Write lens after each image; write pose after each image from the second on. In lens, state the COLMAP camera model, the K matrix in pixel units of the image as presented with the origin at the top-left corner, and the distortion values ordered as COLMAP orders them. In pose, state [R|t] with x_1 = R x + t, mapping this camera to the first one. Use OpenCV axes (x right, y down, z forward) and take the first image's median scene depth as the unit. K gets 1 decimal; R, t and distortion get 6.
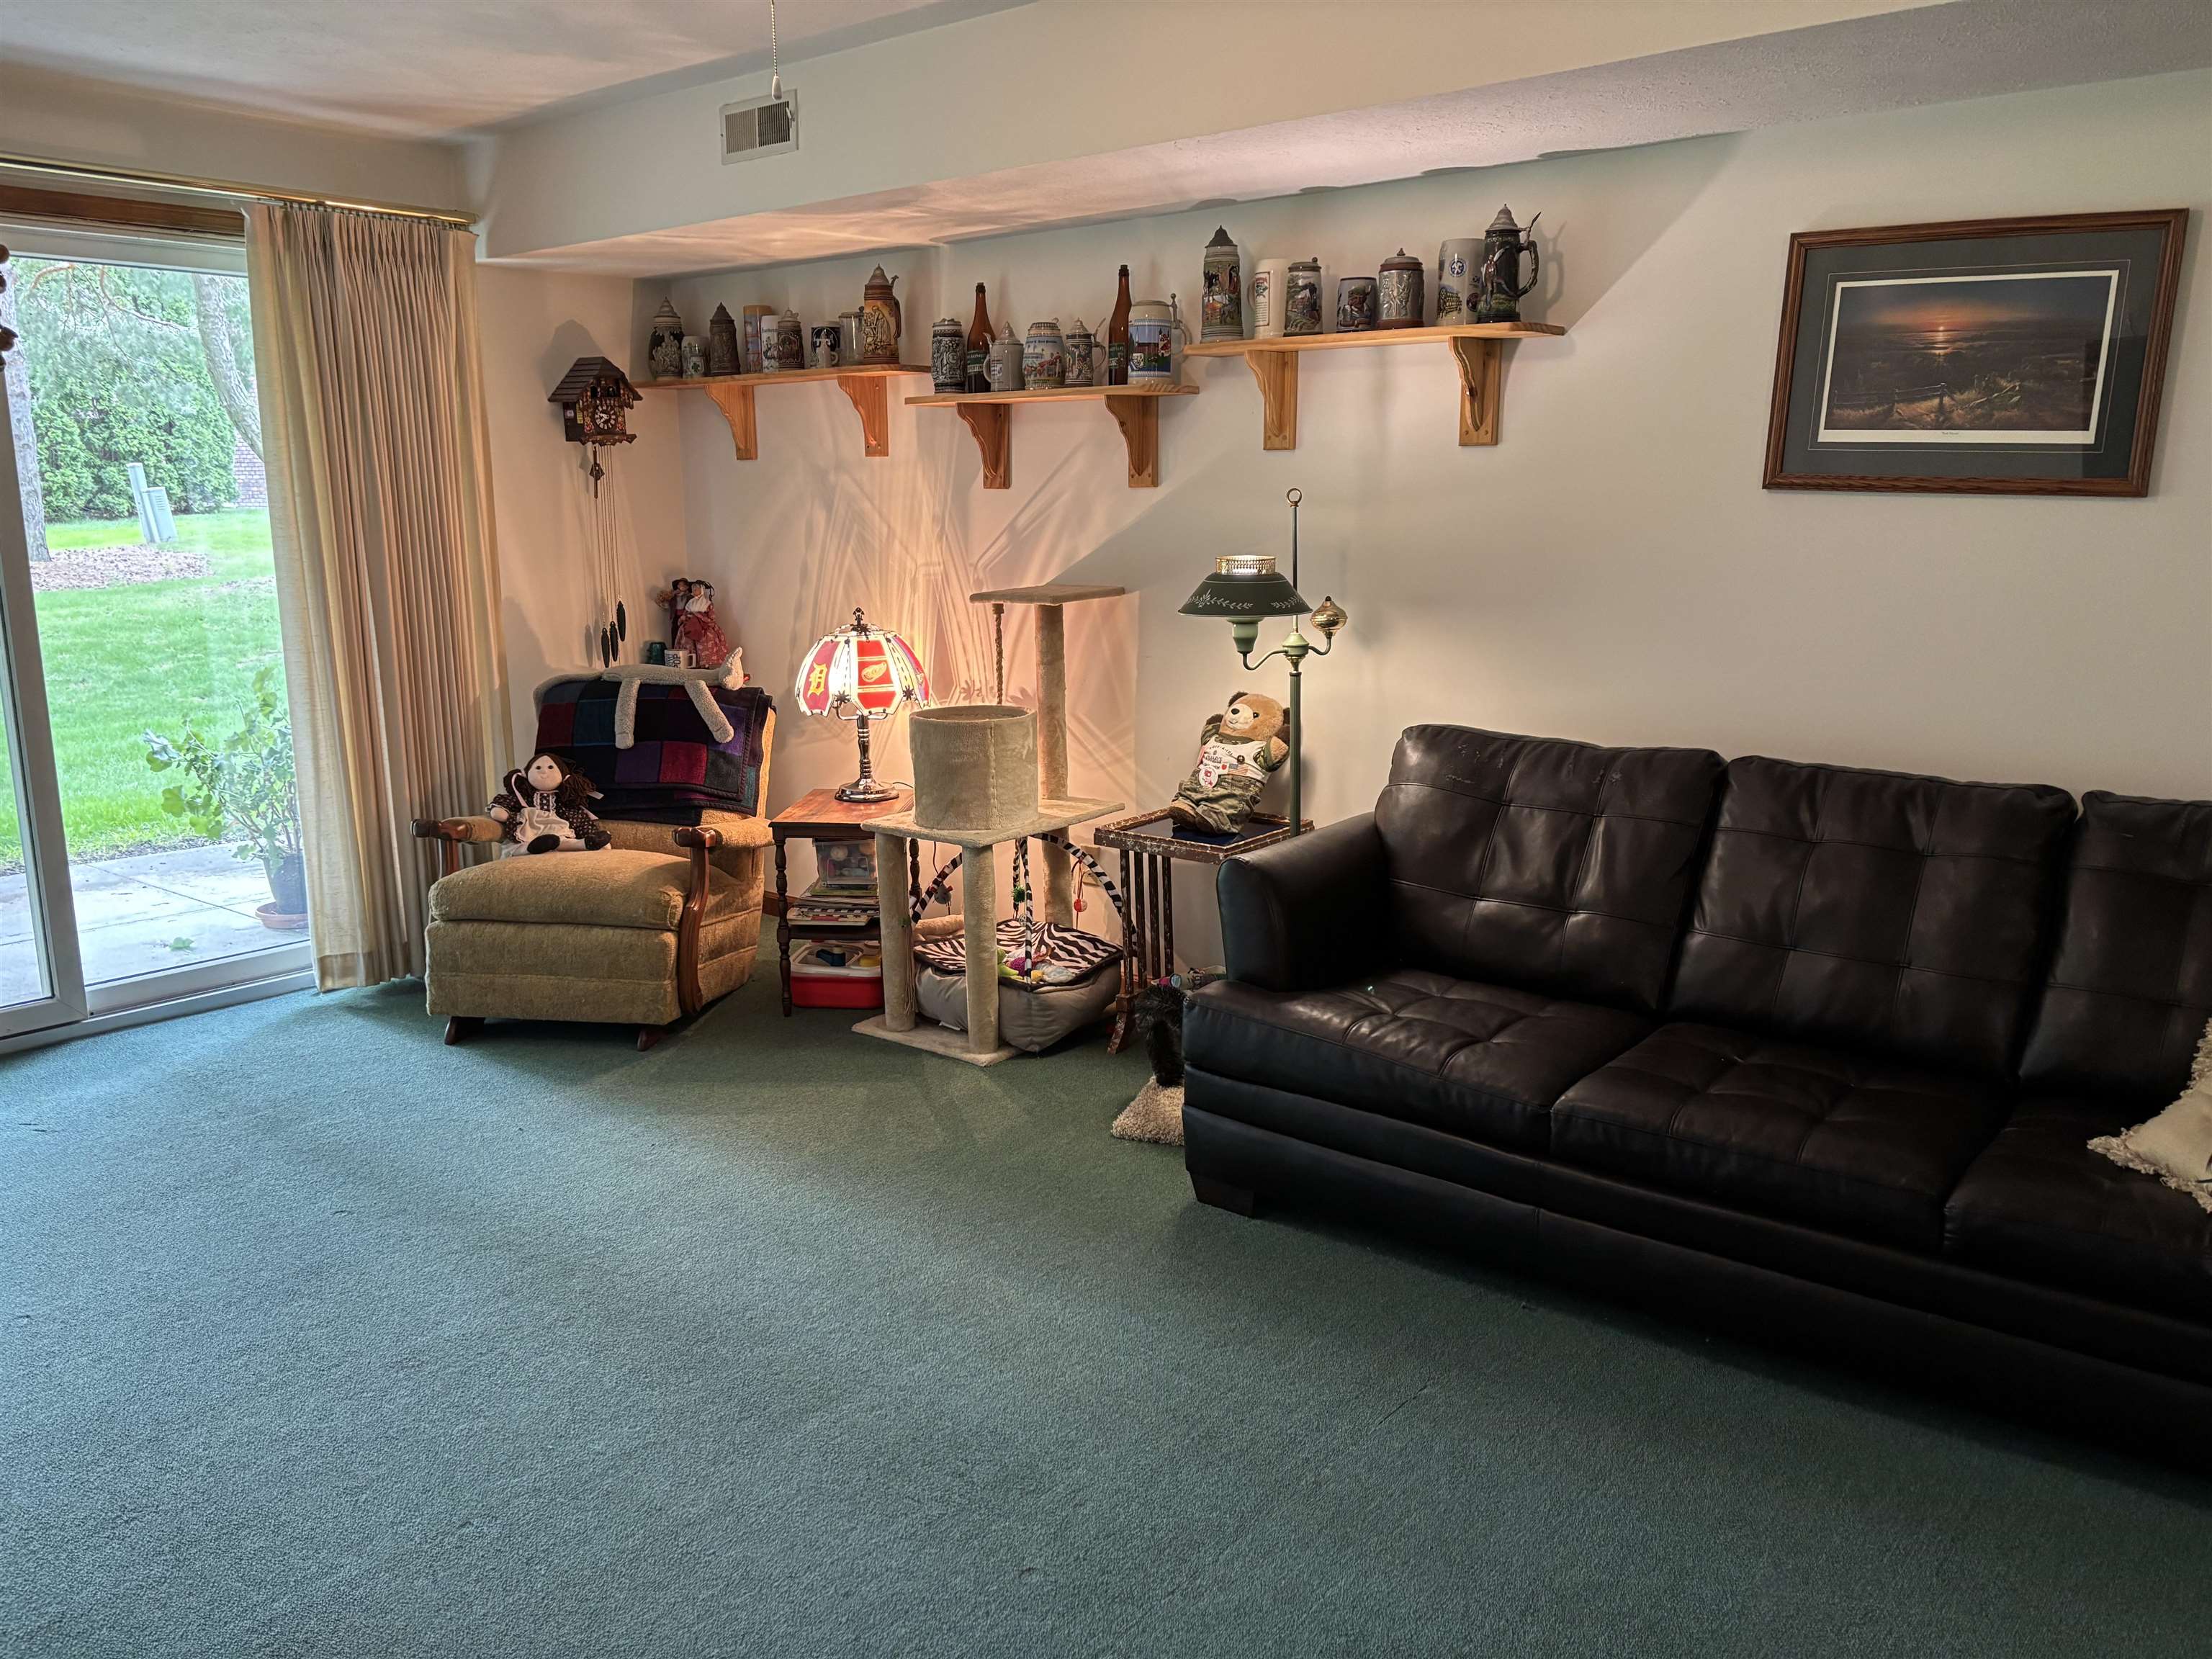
lens RADIAL K [[1663.6, 0, 1095.8], [0, 1663.6, 836.7], [0, 0, 1]] dist [0.088955, -0.101522]
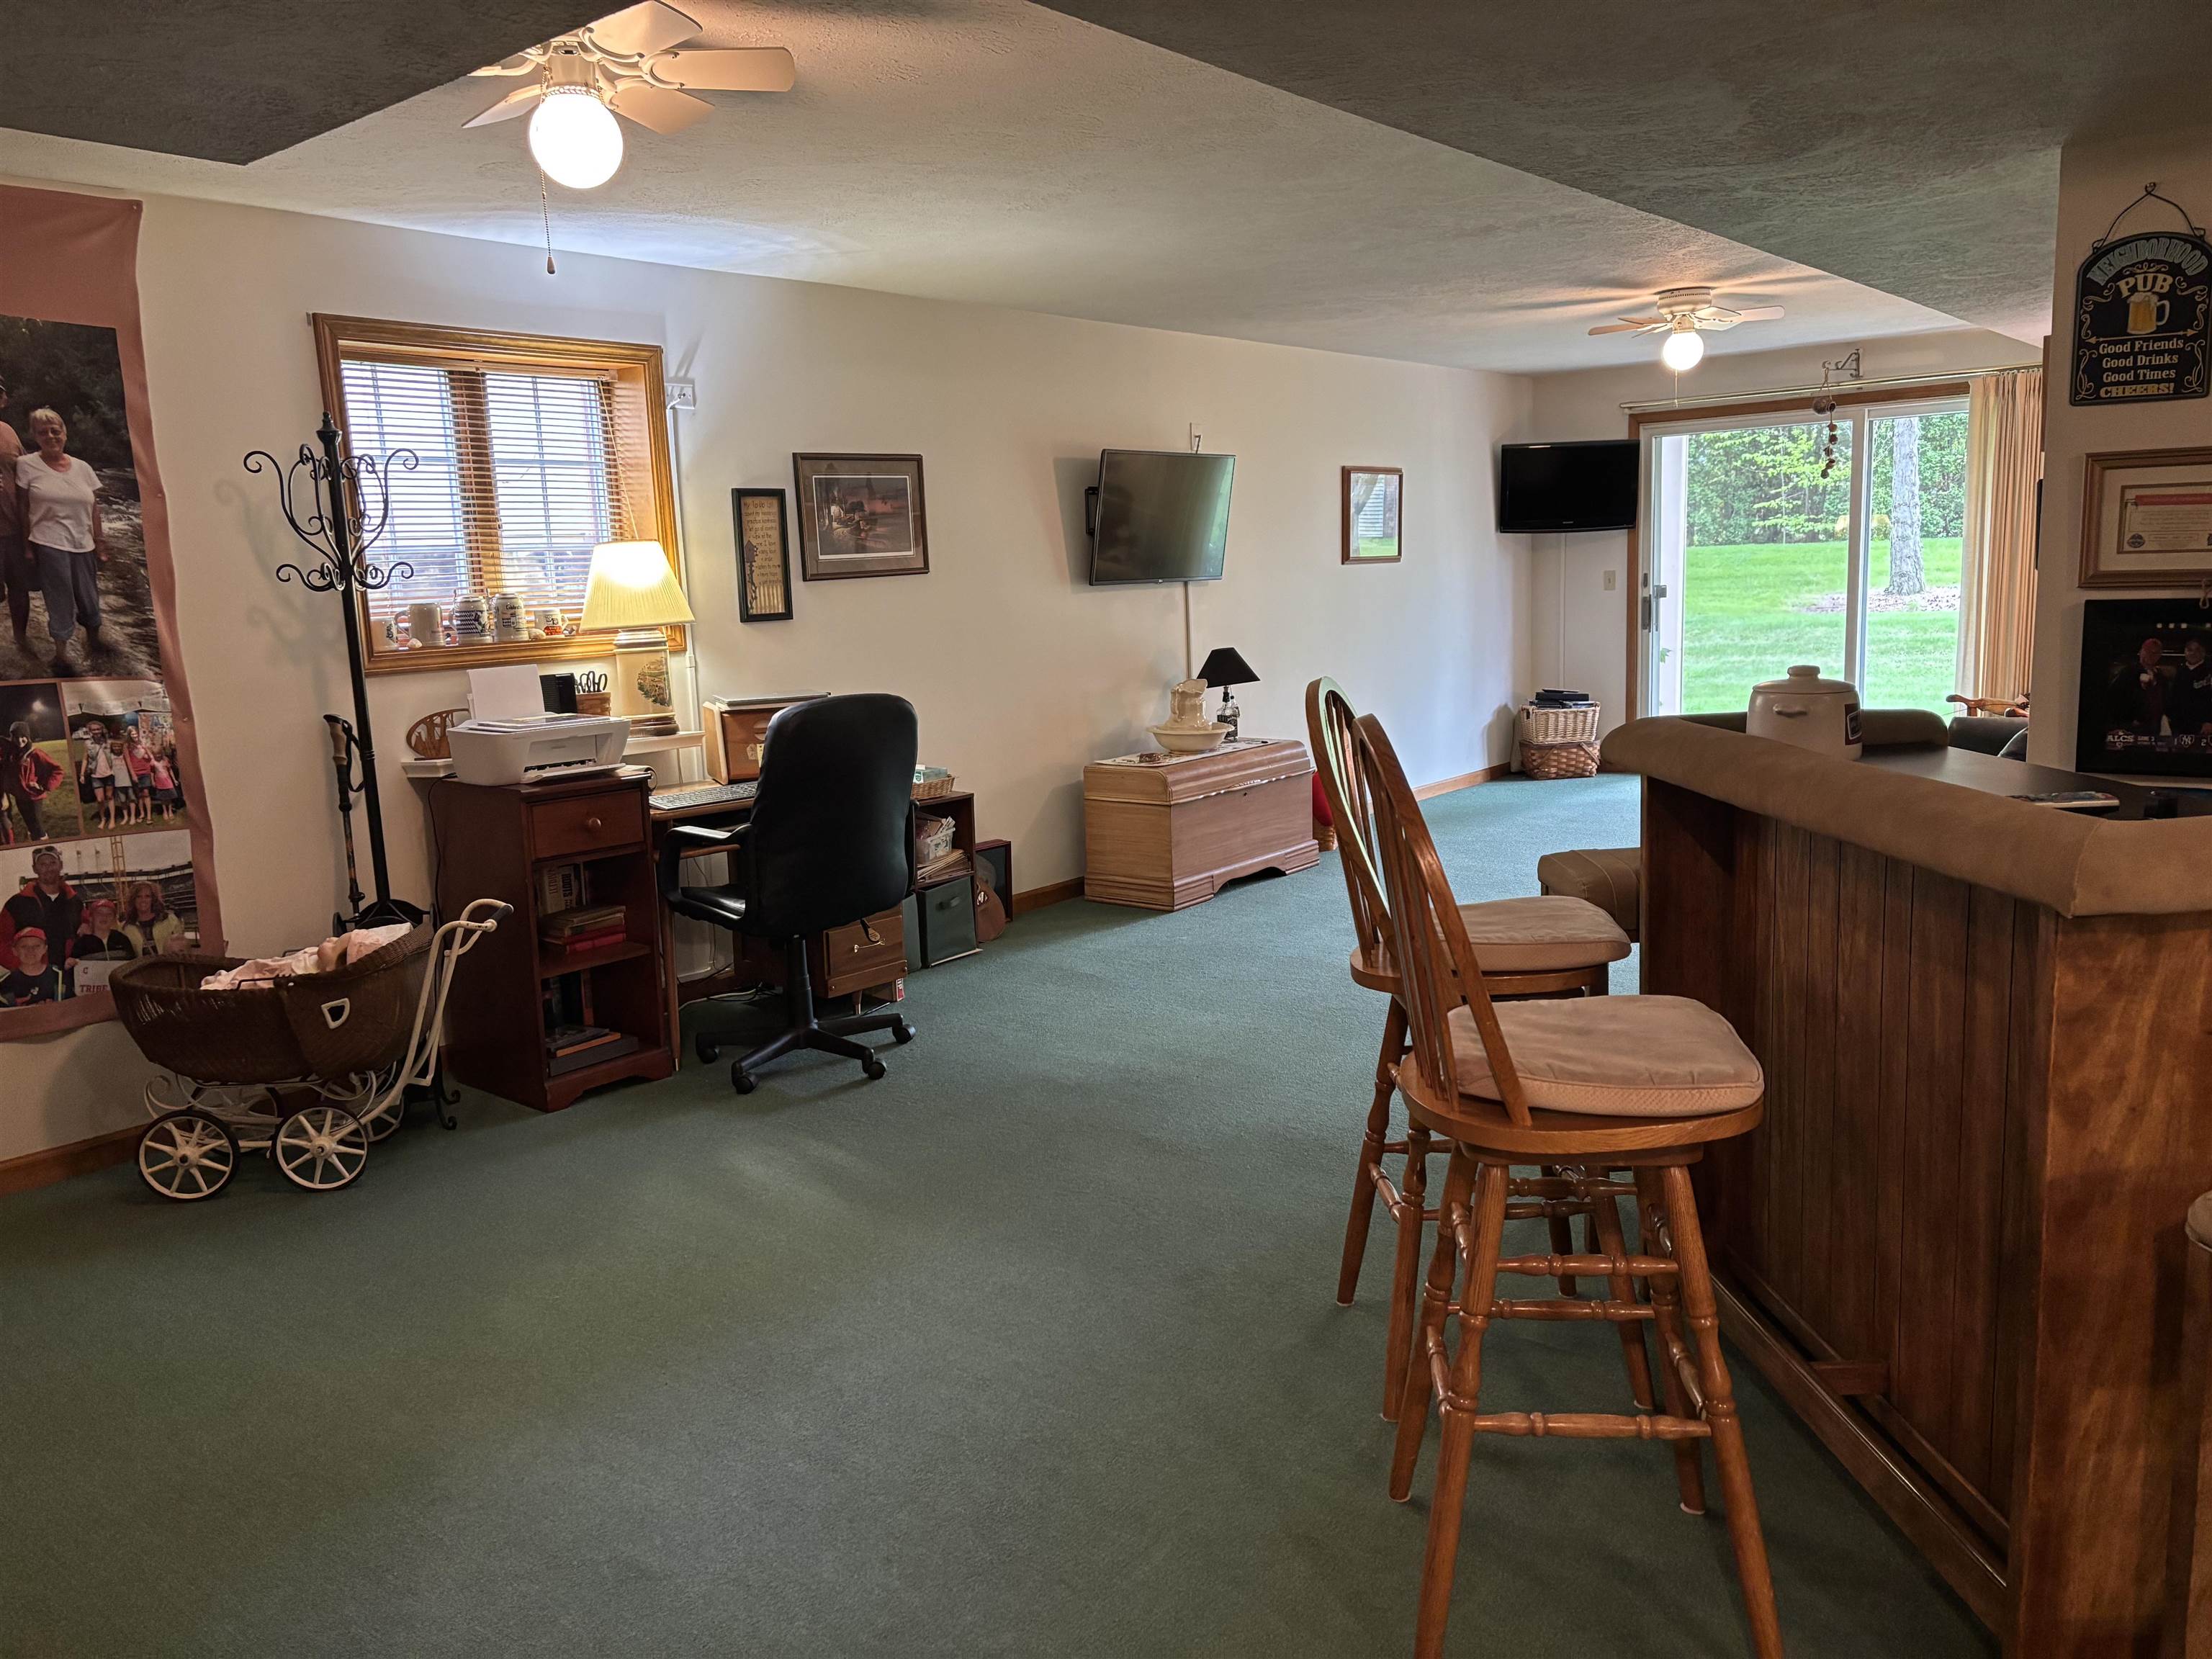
lens RADIAL K [[1663.6, 0, 1095.8], [0, 1663.6, 836.7], [0, 0, 1]] dist [0.088955, -0.101522]
pose [[0.026700, 0.167794, -0.985460, 1.365041], [-0.165308, 0.972981, 0.161190, -0.000341], [0.985881, 0.158600, 0.053716, -0.029226]]
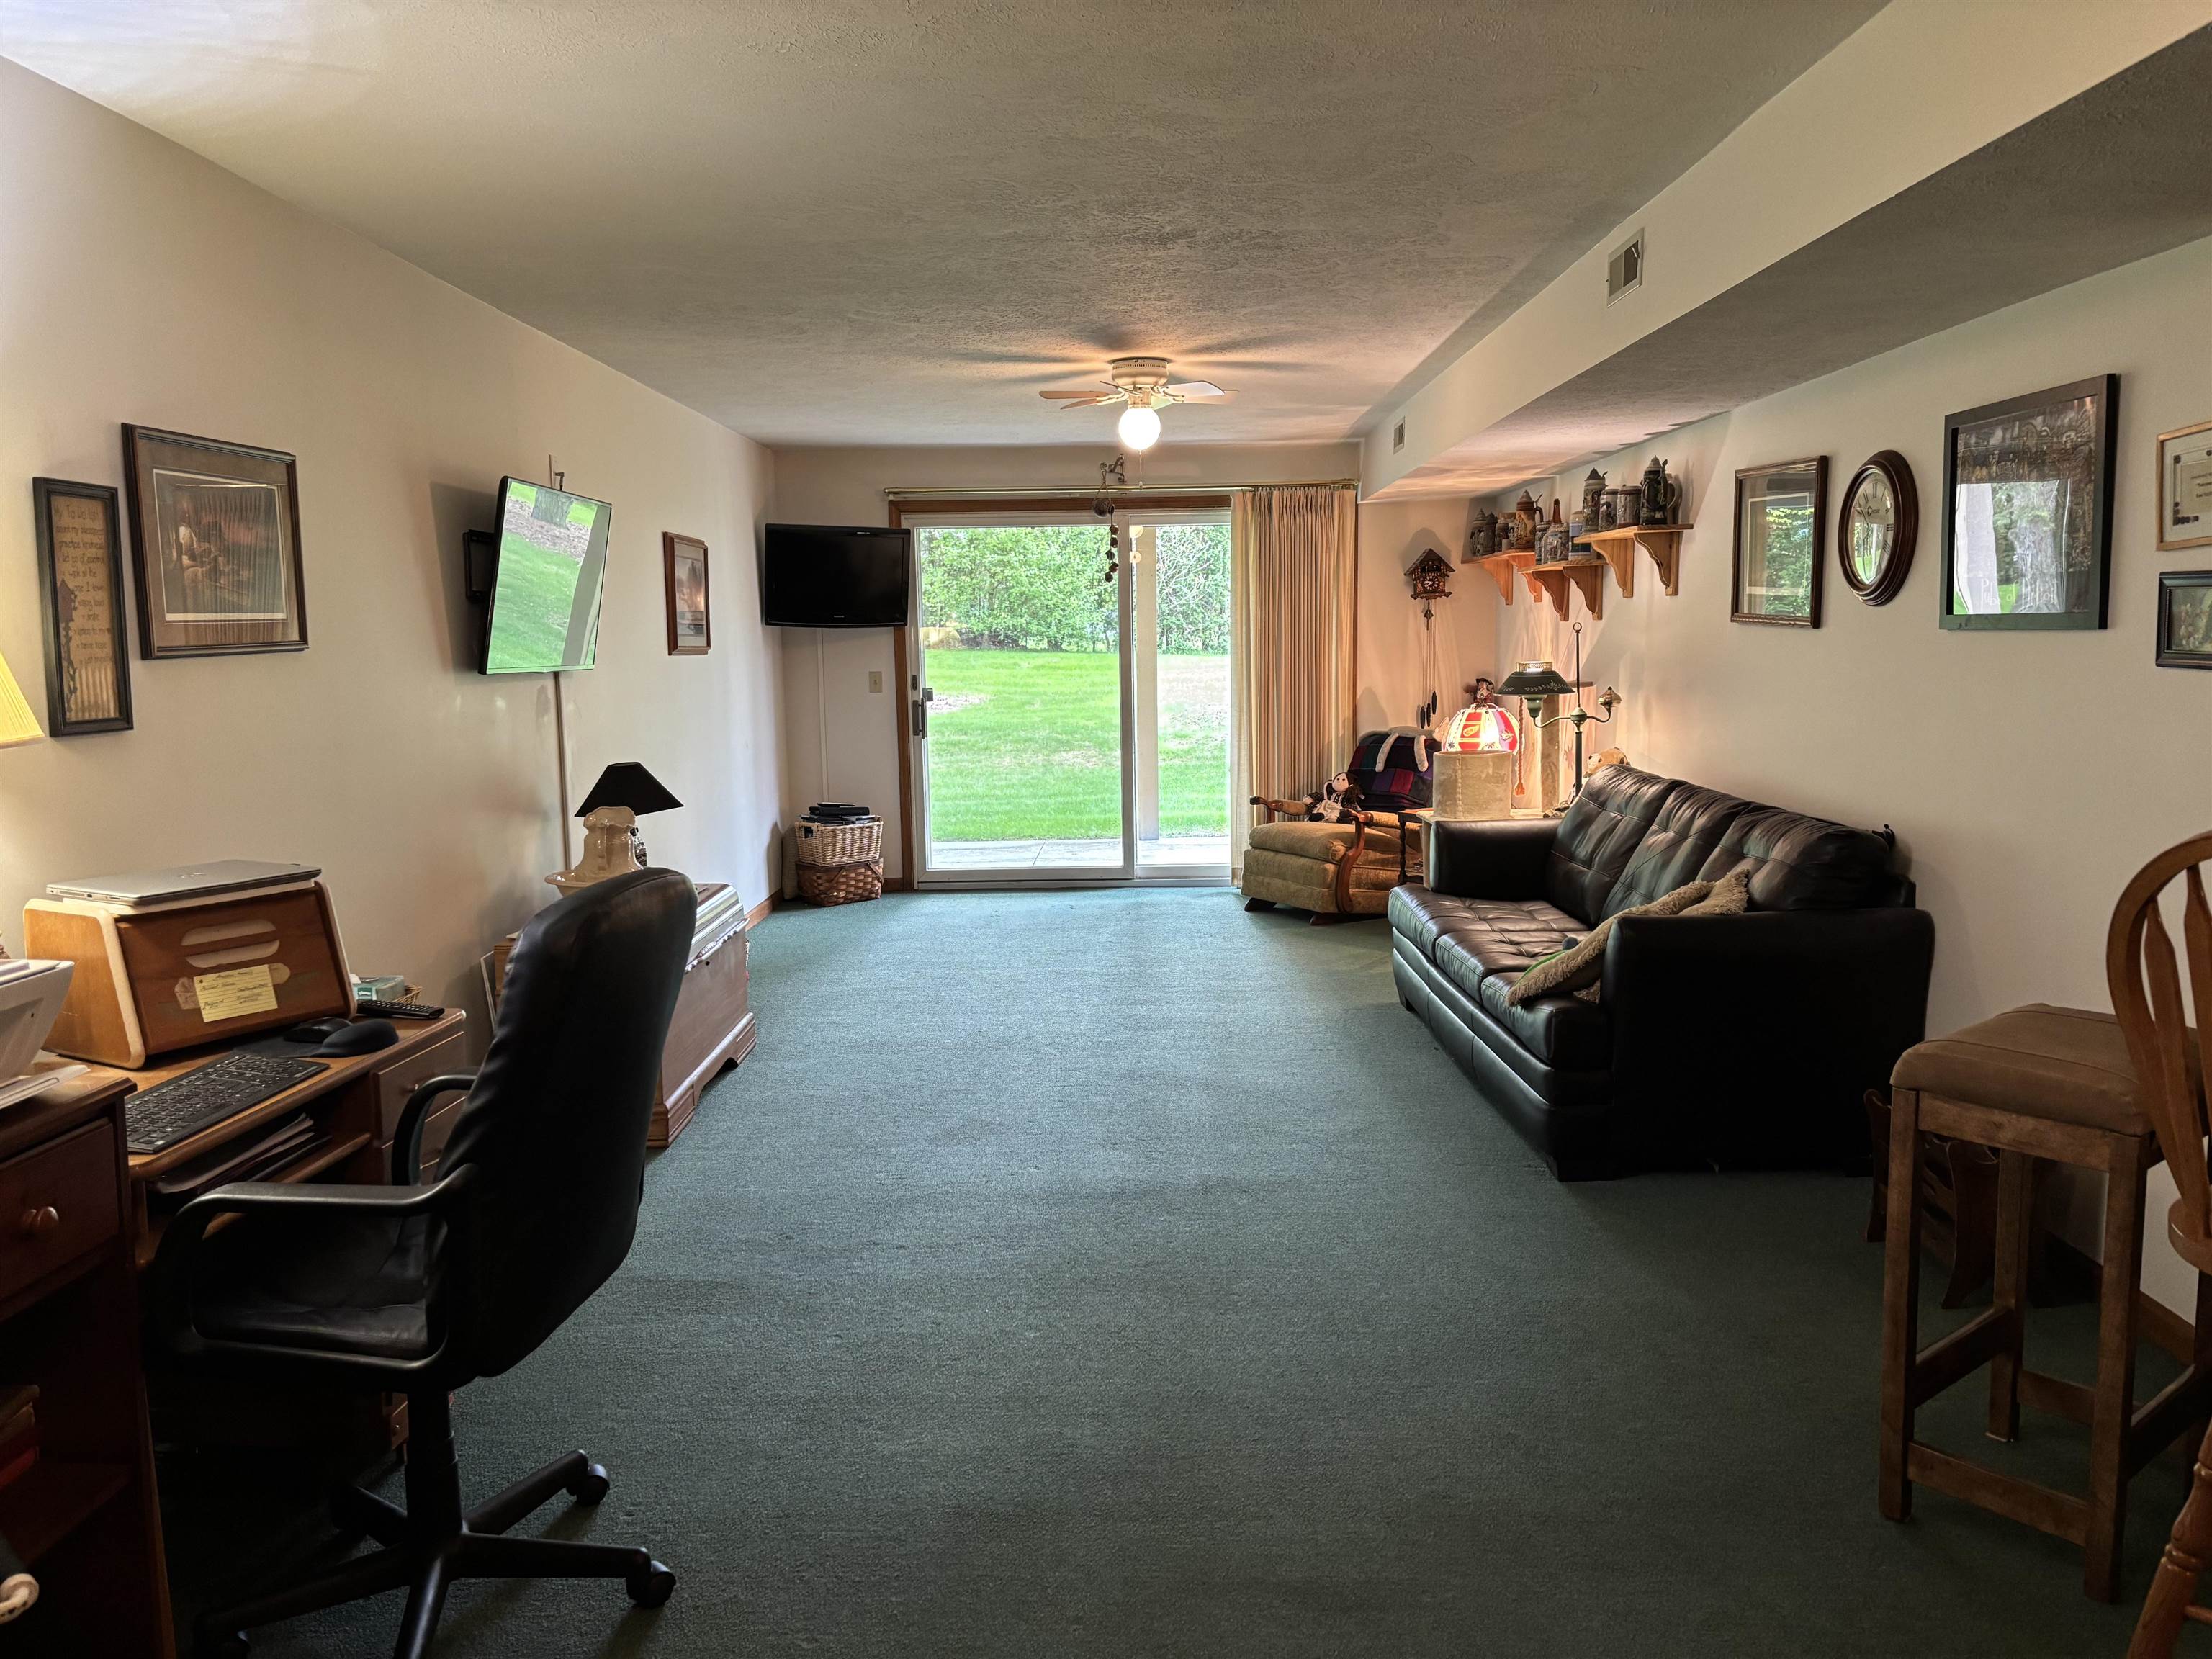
lens RADIAL K [[1663.6, 0, 1095.8], [0, 1663.6, 836.7], [0, 0, 1]] dist [0.088955, -0.101522]
pose [[0.631900, 0.089388, -0.769878, 0.889348], [-0.145741, 0.989311, -0.004755, 0.066559], [0.761224, 0.115207, 0.638173, -0.331627]]
